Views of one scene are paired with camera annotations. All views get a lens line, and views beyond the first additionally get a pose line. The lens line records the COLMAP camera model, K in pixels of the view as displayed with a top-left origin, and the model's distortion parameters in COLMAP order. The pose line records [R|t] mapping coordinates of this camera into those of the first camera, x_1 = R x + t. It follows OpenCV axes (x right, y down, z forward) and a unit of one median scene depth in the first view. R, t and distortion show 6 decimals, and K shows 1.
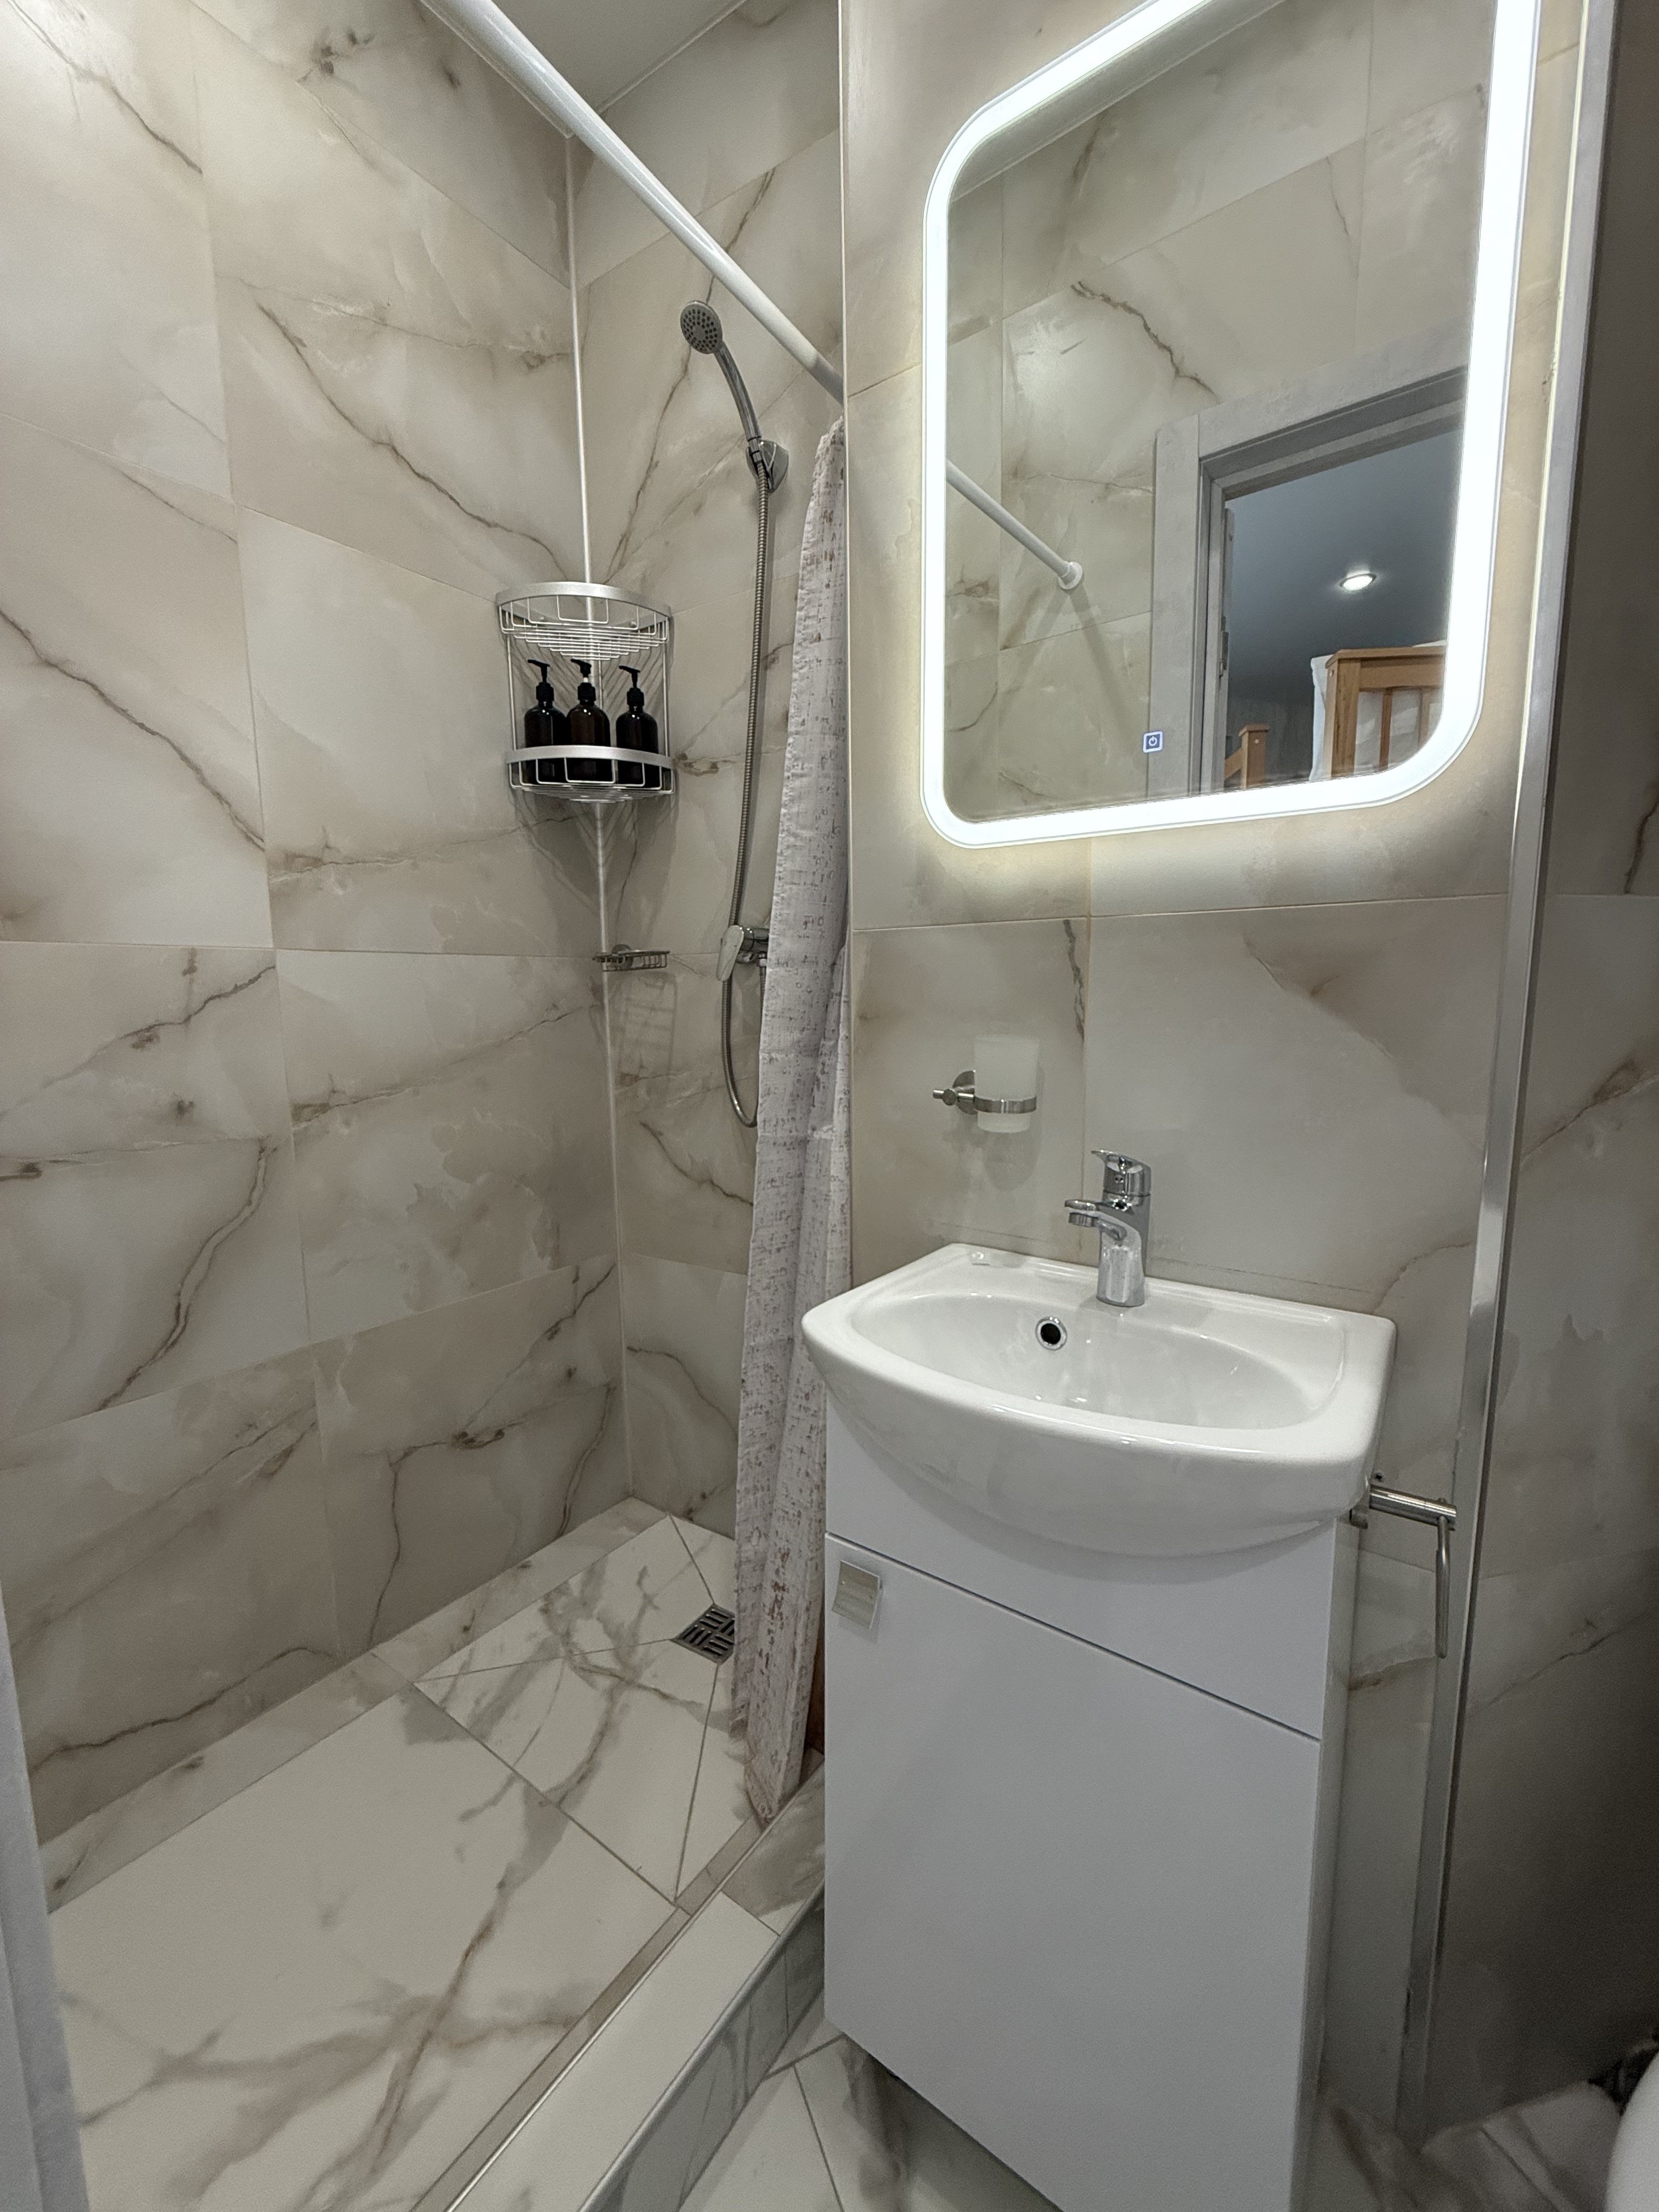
lens RADIAL K [[881.0, 0, 832.1], [0, 881.0, 1101.7], [0, 0, 1]] dist [-0.000555, 0.000143]
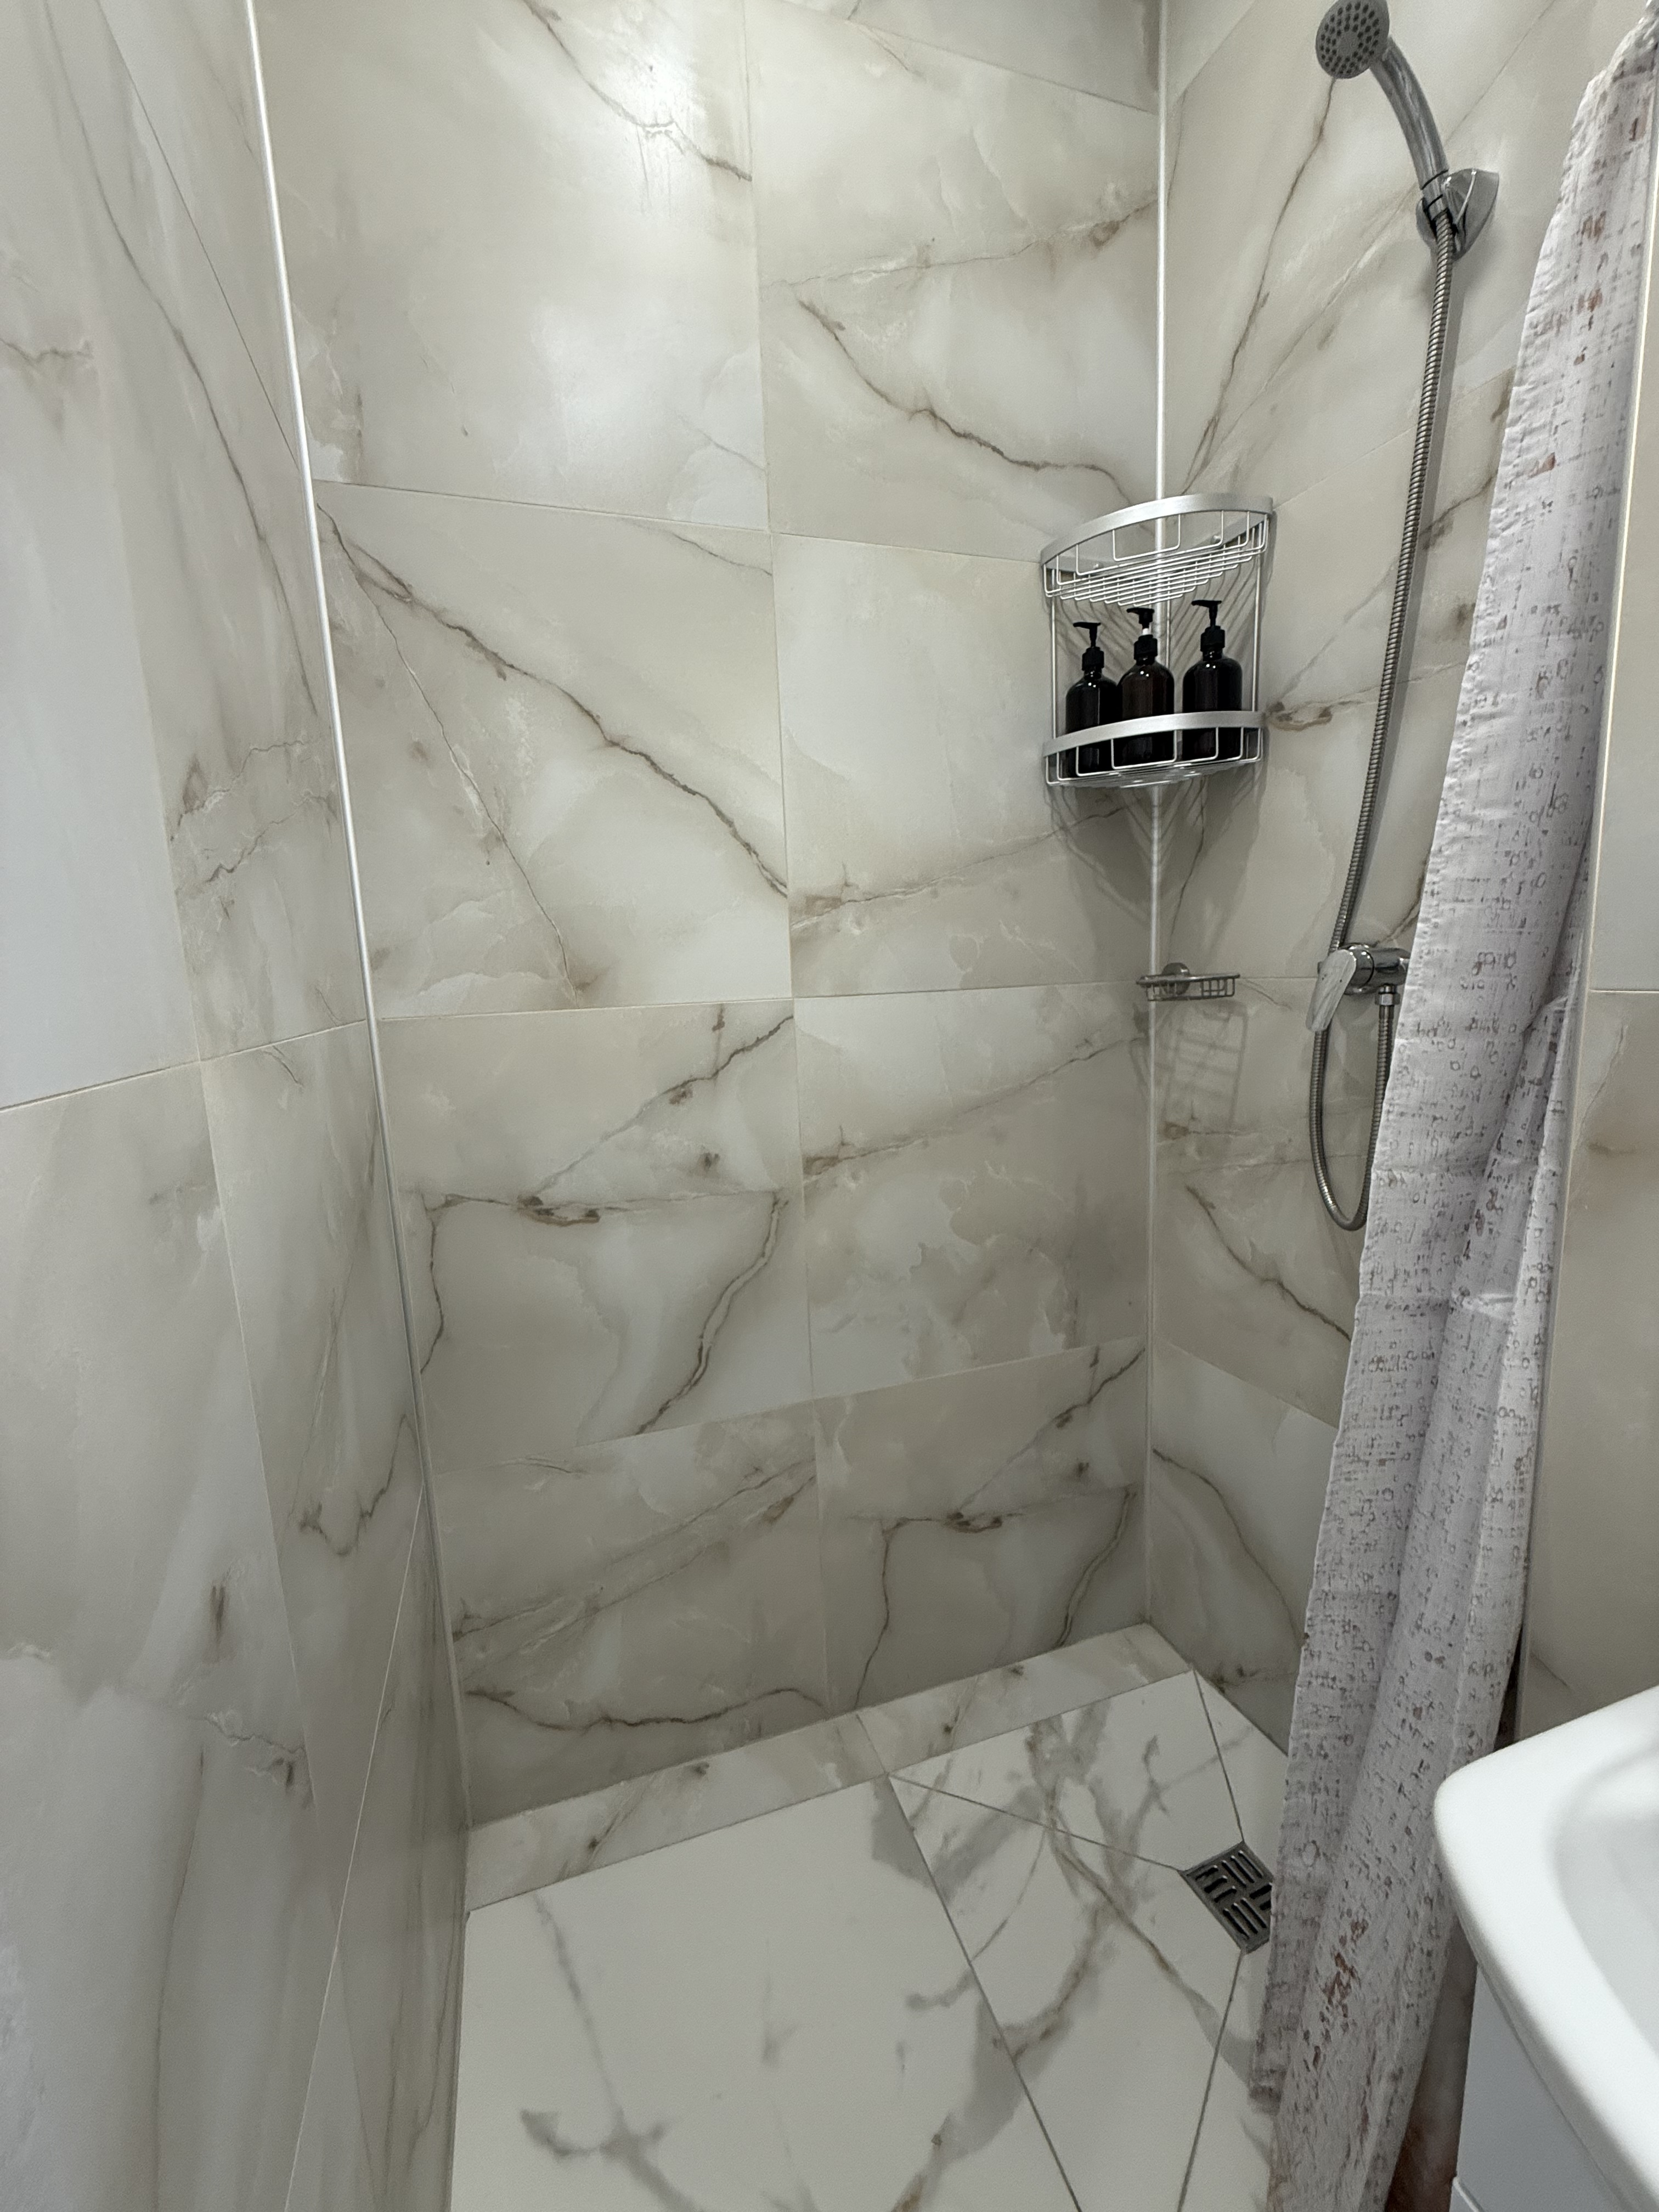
lens RADIAL K [[881.0, 0, 832.1], [0, 881.0, 1101.7], [0, 0, 1]] dist [-0.000555, 0.000143]
pose [[0.812763, 0.067266, -0.578698, -0.032177], [-0.041652, 0.997479, 0.057444, -0.117570], [0.581103, -0.022585, 0.813516, 0.236850]]
